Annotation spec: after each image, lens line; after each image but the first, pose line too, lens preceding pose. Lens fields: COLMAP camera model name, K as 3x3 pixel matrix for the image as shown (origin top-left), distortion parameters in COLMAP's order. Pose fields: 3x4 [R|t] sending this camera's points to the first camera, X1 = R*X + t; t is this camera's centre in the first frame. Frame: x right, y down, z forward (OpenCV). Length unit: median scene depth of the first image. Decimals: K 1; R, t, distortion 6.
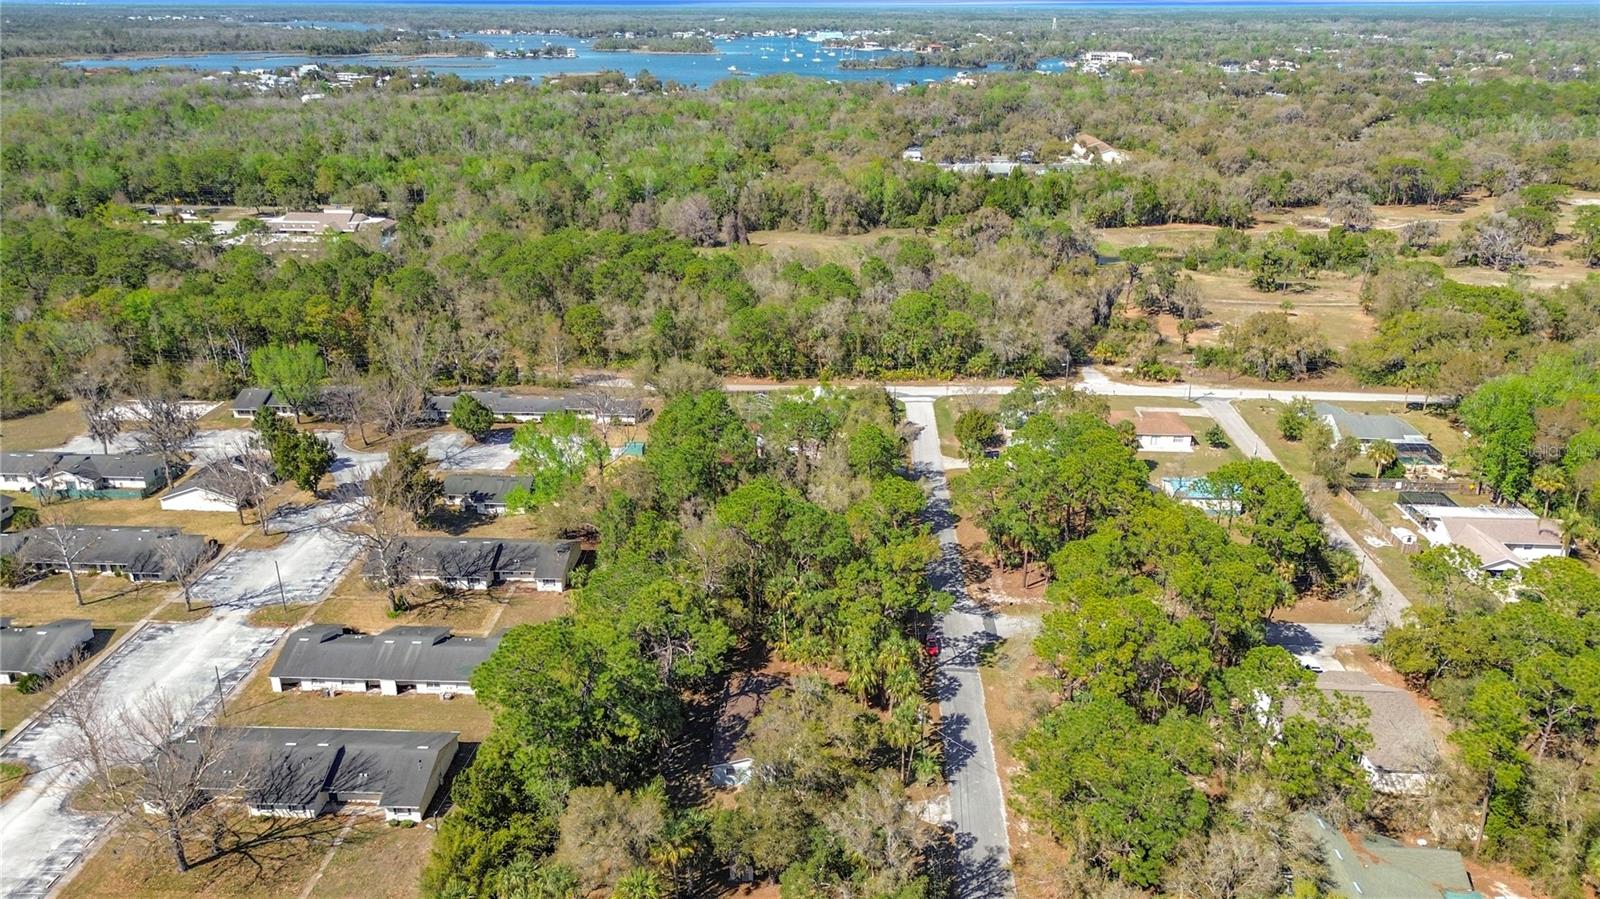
lens RADIAL K [[1140.3, 0, 806.4], [0, 1140.3, 455.9], [0, 0, 1]] dist [0.055739, -0.047257]
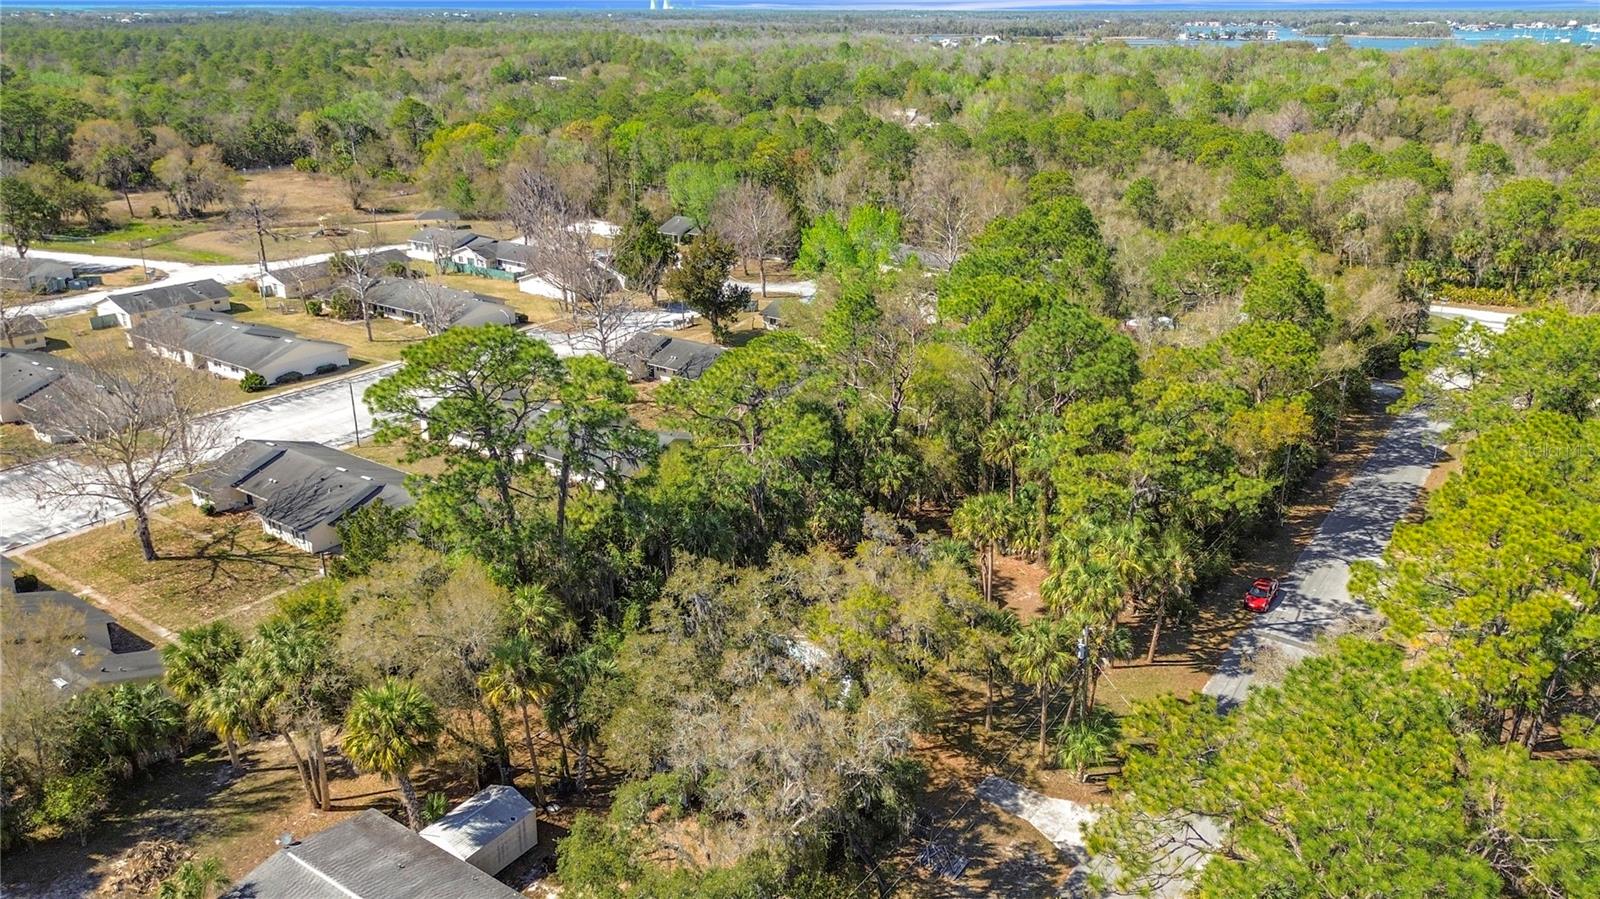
lens RADIAL K [[1140.3, 0, 806.4], [0, 1140.3, 455.9], [0, 0, 1]] dist [0.055739, -0.047257]
pose [[0.840544, 0.189373, -0.507567, 0.114335], [-0.192338, 0.980193, 0.047192, 0.065551], [0.506451, 0.057958, 0.860319, 0.220014]]
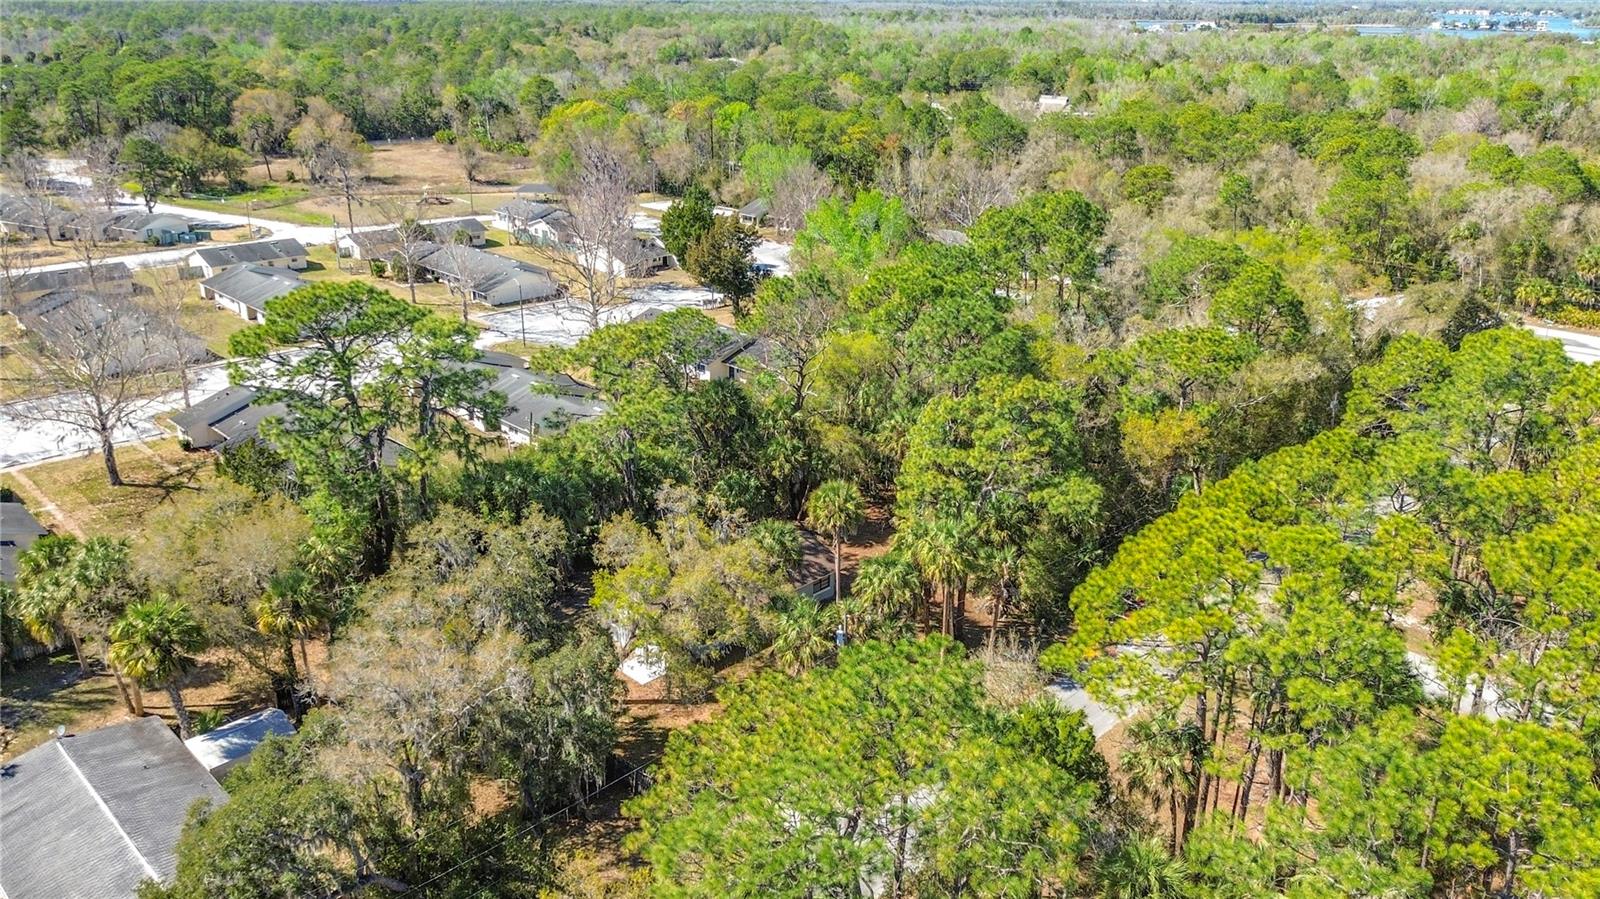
lens RADIAL K [[1175.2, 0, 800.0], [0, 1175.2, 449.5], [0, 0, 1]] dist [0.058809, -0.055325]
pose [[0.730041, 0.246642, -0.637345, 0.191413], [-0.253936, 0.963732, 0.082080, 0.049515], [0.634474, 0.101923, 0.766195, 0.262887]]
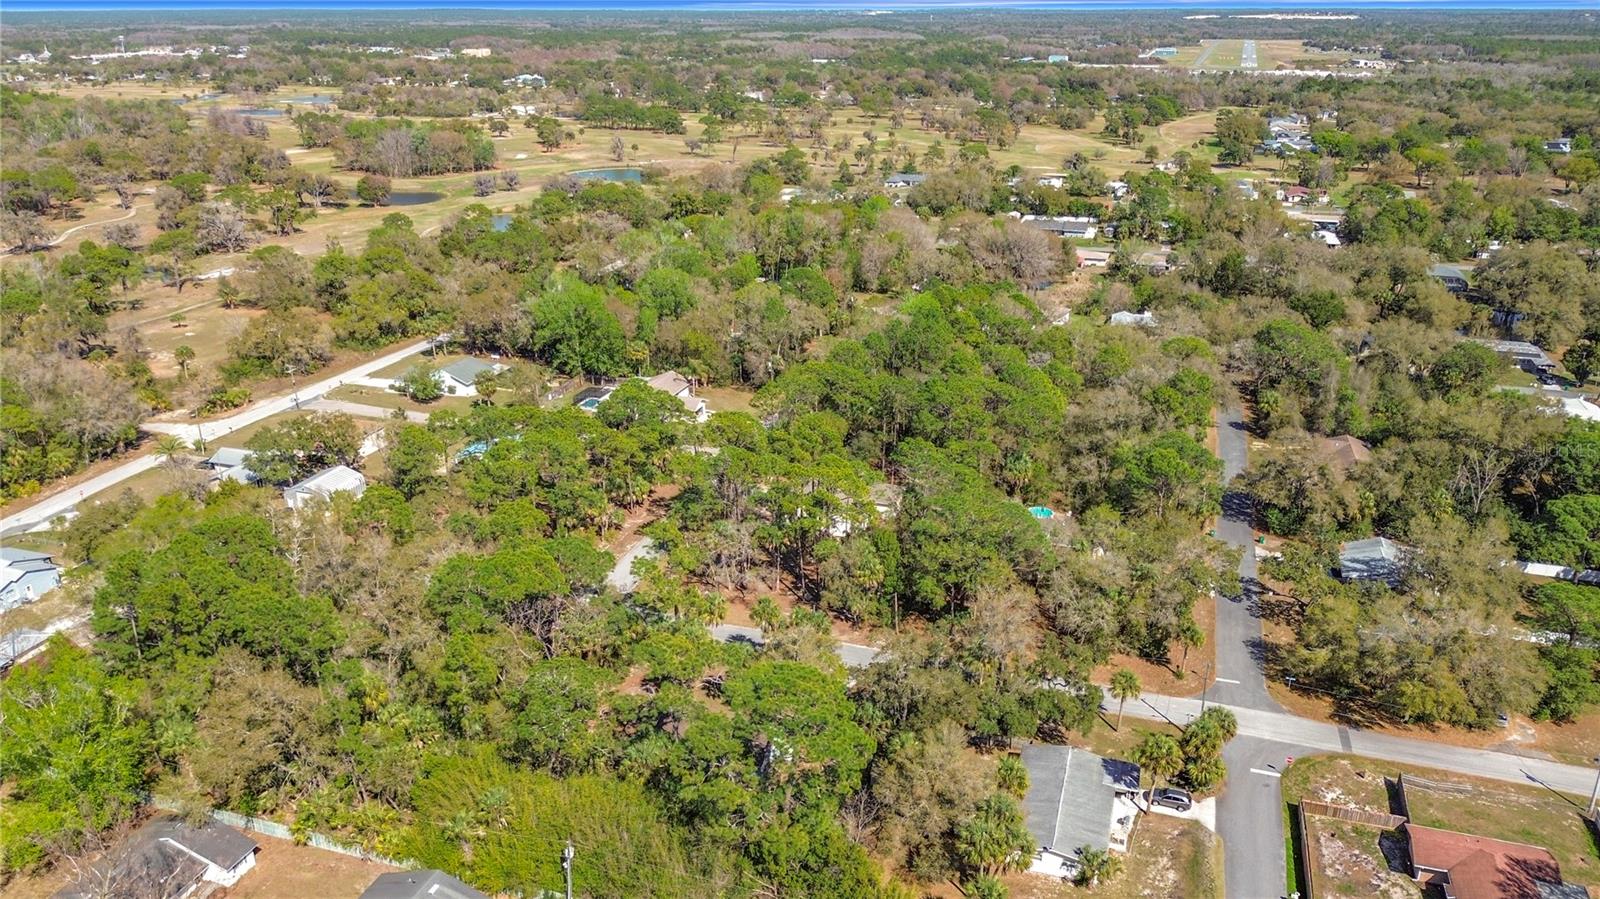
lens RADIAL K [[1146.2, 0, 800.0], [0, 1146.2, 449.5], [0, 0, 1]] dist [0.045104, -0.067926]
pose [[0.275109, -0.347642, 0.896359, -0.417385], [0.353711, 0.903542, 0.241868, -0.098853], [-0.893982, 0.250512, 0.371537, 0.252109]]
